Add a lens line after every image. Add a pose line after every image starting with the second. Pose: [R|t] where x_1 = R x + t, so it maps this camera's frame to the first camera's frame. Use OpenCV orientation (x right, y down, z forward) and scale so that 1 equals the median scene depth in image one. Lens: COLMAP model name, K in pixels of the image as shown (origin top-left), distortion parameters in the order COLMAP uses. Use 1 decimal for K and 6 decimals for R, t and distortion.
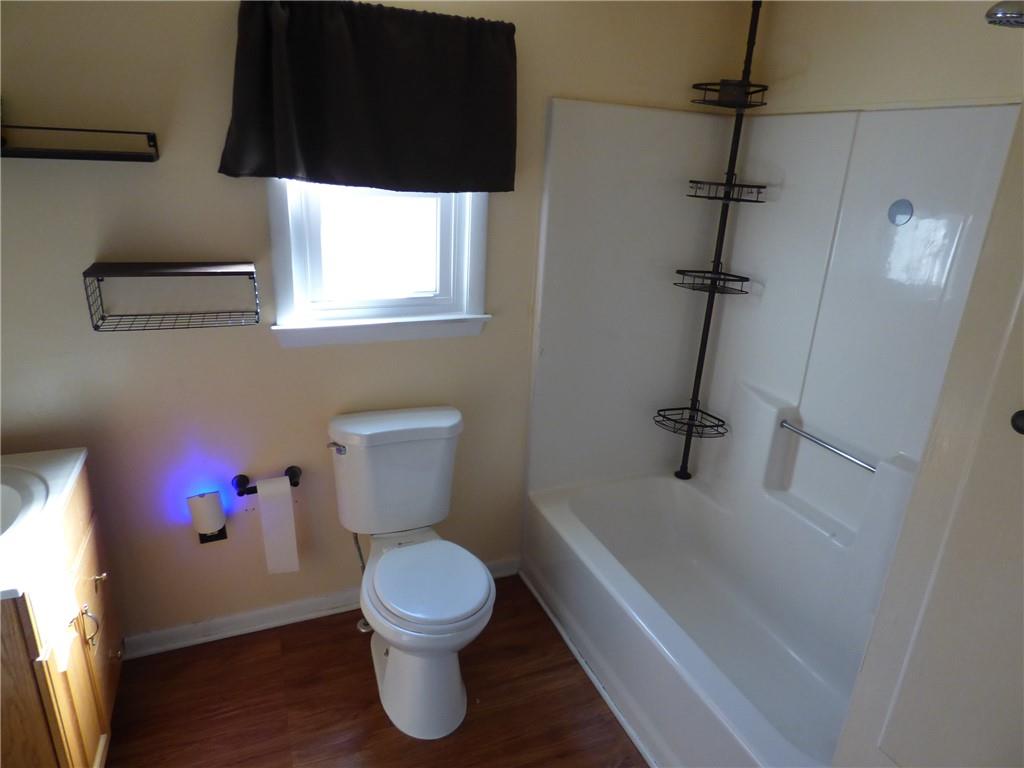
lens RADIAL K [[625.5, 0, 514.8], [0, 625.5, 386.7], [0, 0, 1]] dist [0.001062, 0.001412]
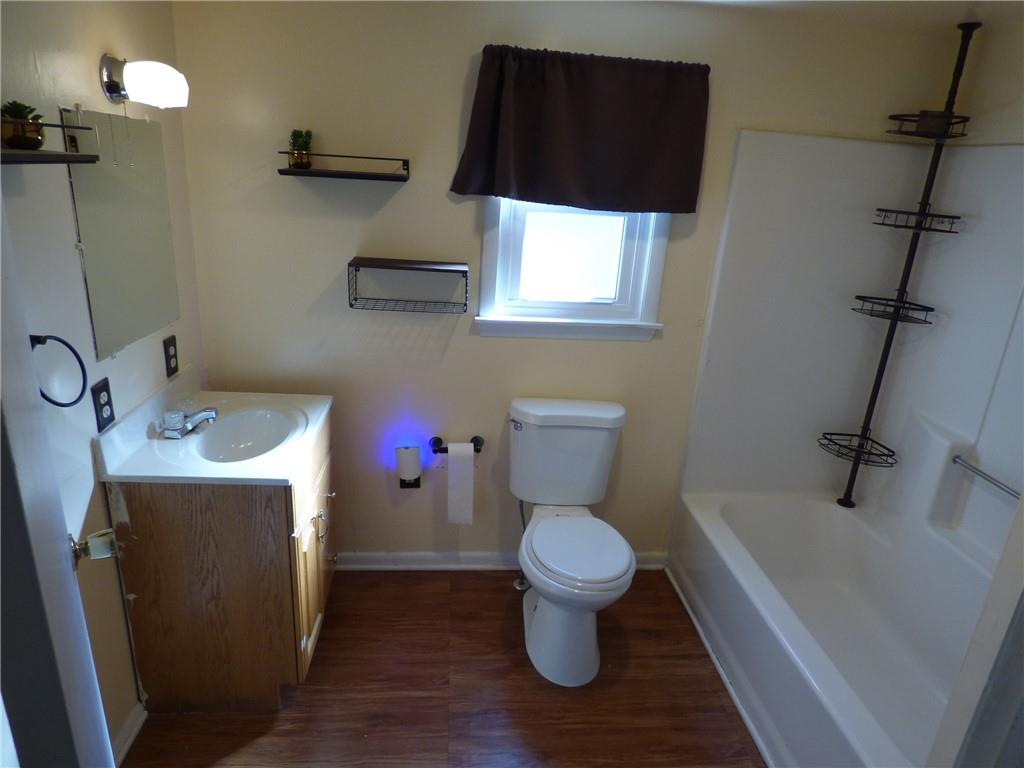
lens RADIAL K [[625.5, 0, 525.5], [0, 625.5, 381.3], [0, 0, 1]] dist [-0.003556, -0.002302]
pose [[0.956959, 0.105448, -0.270390, 0.041398], [-0.114712, 0.993224, -0.018645, 0.035868], [0.266592, 0.048860, 0.962570, -0.122733]]
